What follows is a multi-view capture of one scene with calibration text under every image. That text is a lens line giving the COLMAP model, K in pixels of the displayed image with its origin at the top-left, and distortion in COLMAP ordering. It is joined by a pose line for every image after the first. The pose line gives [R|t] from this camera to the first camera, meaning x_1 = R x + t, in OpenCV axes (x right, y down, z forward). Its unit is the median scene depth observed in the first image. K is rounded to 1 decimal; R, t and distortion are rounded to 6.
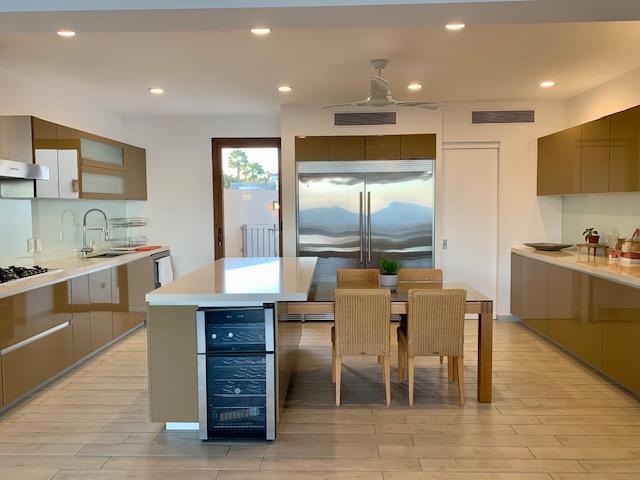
lens RADIAL K [[488.8, 0, 320.0], [0, 488.8, 240.0], [0, 0, 1]] dist [0.004920, 0.005594]
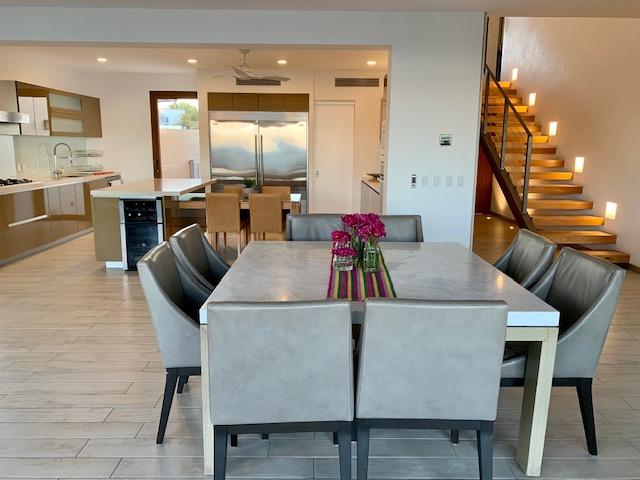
lens RADIAL K [[488.8, 0, 320.0], [0, 488.8, 240.0], [0, 0, 1]] dist [0.004920, 0.005594]
pose [[0.999080, 0.011828, 0.041211, 0.215592], [-0.016642, 0.992815, 0.118500, 0.032162], [-0.039514, -0.119077, 0.992098, -0.436957]]
